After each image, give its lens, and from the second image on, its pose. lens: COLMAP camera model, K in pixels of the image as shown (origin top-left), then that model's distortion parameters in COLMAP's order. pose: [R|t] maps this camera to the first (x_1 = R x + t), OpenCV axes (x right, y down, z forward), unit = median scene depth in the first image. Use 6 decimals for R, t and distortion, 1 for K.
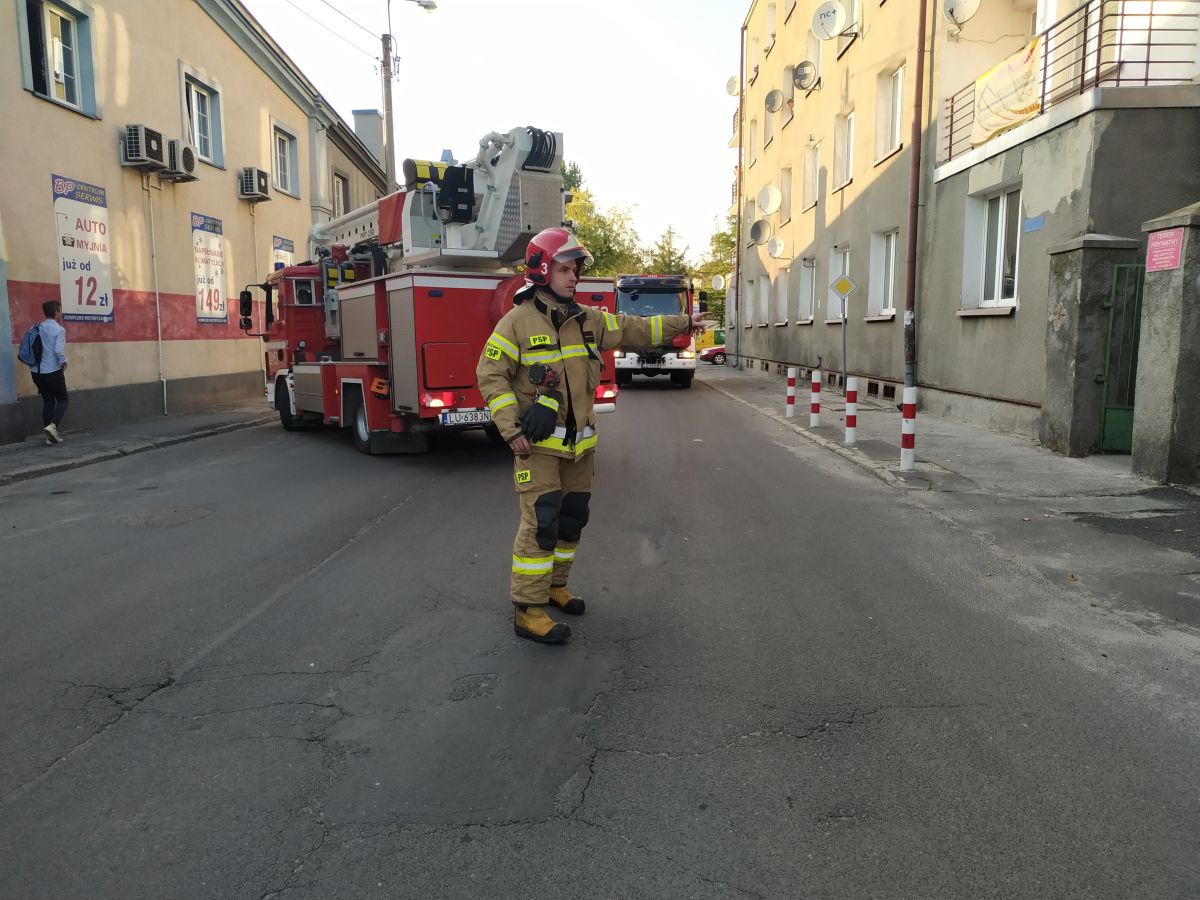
lens RADIAL K [[869.8, 0, 600.0], [0, 869.8, 450.0], [0, 0, 1]] dist [-0.016588, 0.000304]
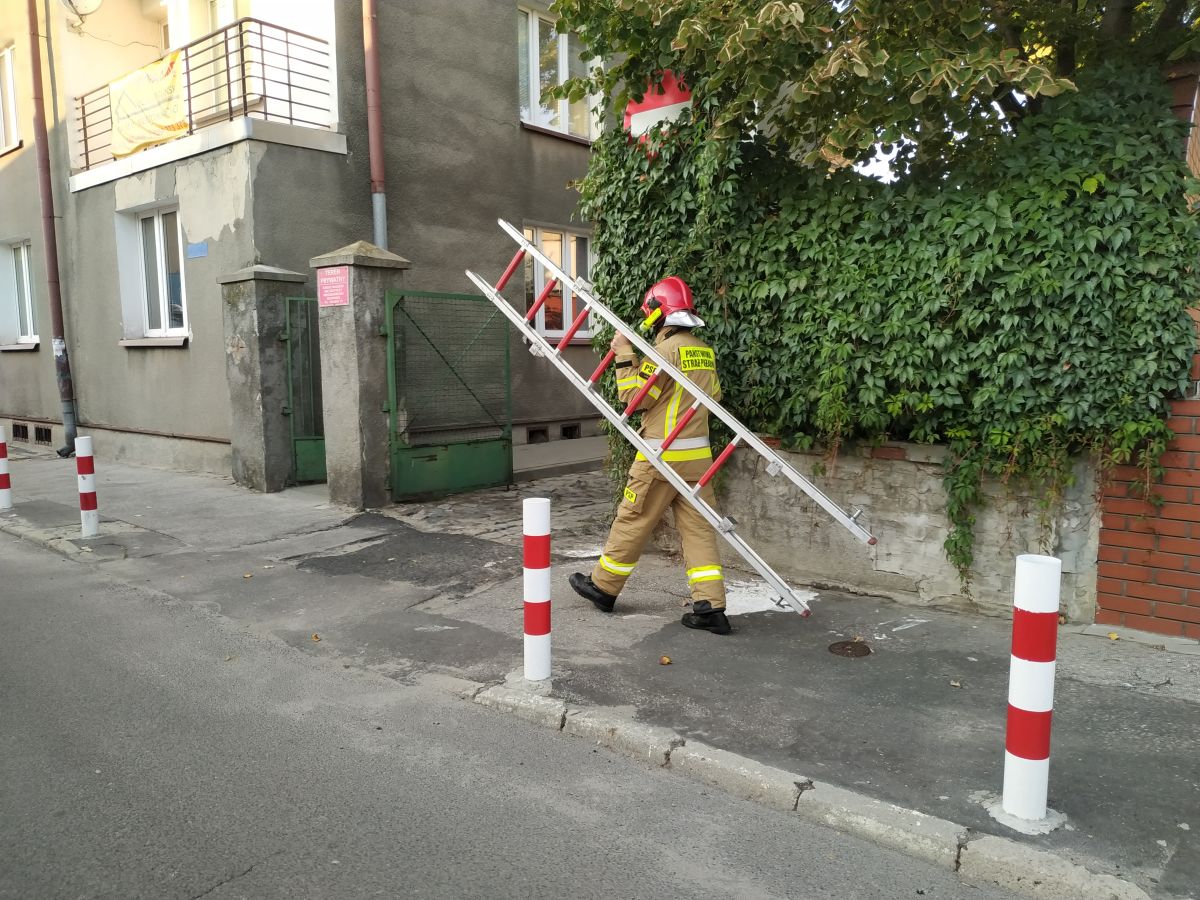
lens RADIAL K [[869.8, 0, 600.0], [0, 869.8, 450.0], [0, 0, 1]] dist [-0.016588, 0.000304]
pose [[0.613777, -0.097507, 0.783435, 0.012682], [0.114930, 0.992808, 0.033525, -0.029688], [-0.781069, 0.069464, 0.620569, 0.099639]]
